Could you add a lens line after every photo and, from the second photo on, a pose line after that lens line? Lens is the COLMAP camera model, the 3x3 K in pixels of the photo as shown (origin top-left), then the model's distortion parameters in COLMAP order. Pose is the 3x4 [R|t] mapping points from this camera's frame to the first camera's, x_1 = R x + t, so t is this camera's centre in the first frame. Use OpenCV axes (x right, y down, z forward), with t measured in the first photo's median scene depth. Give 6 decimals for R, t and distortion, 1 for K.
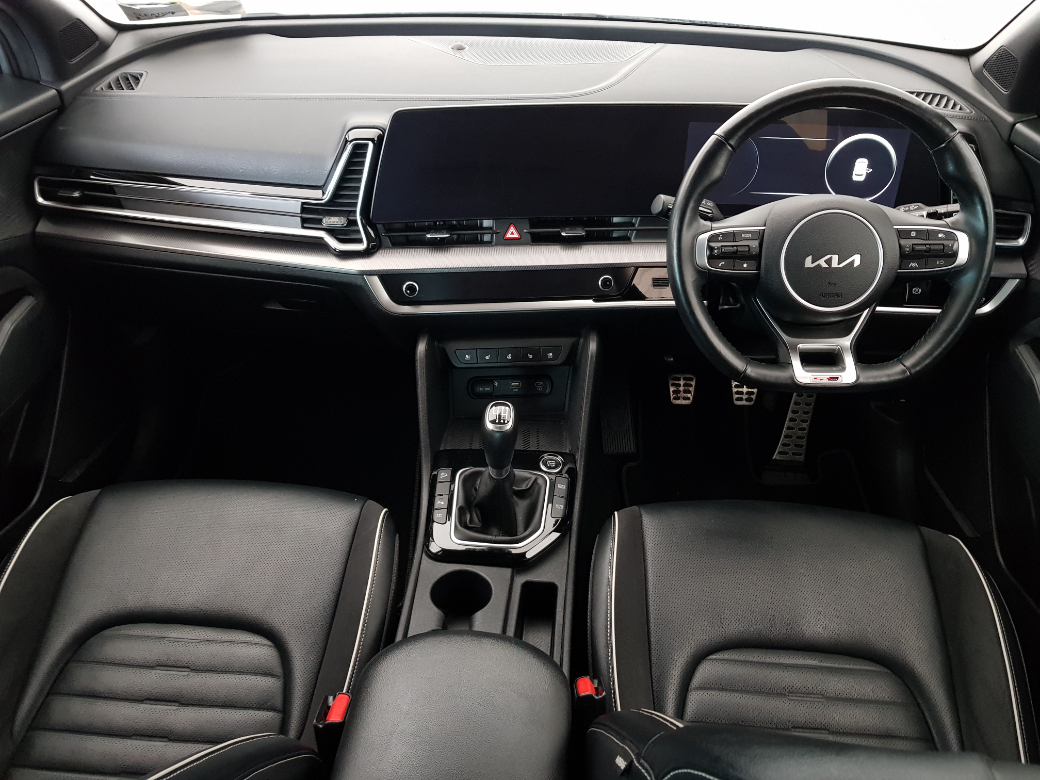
lens RADIAL K [[799.4, 0, 519.9], [0, 799.4, 390.5], [0, 0, 1]] dist [-0.001678, -0.000851]
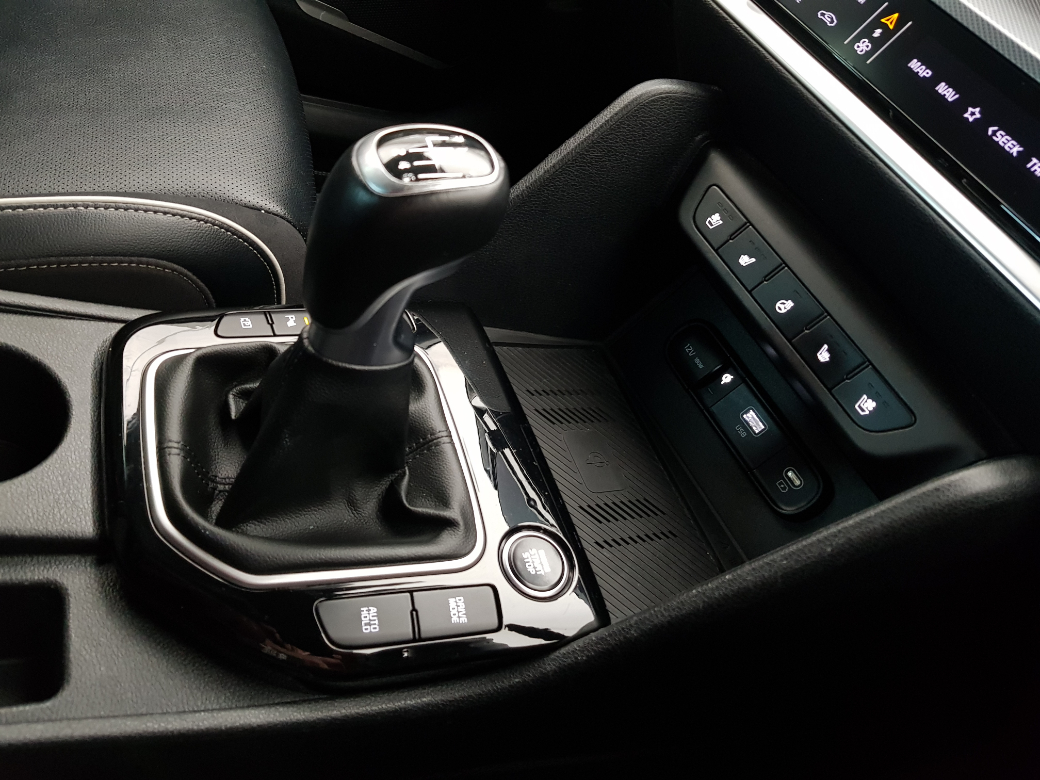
lens RADIAL K [[799.4, 0, 519.4], [0, 799.4, 390.7], [0, 0, 1]] dist [-0.001678, -0.000851]
pose [[0.356781, 0.752982, -0.552924, 0.154766], [-0.818188, 0.537520, 0.204060, -0.002303], [0.450862, 0.379591, 0.807858, 0.703296]]
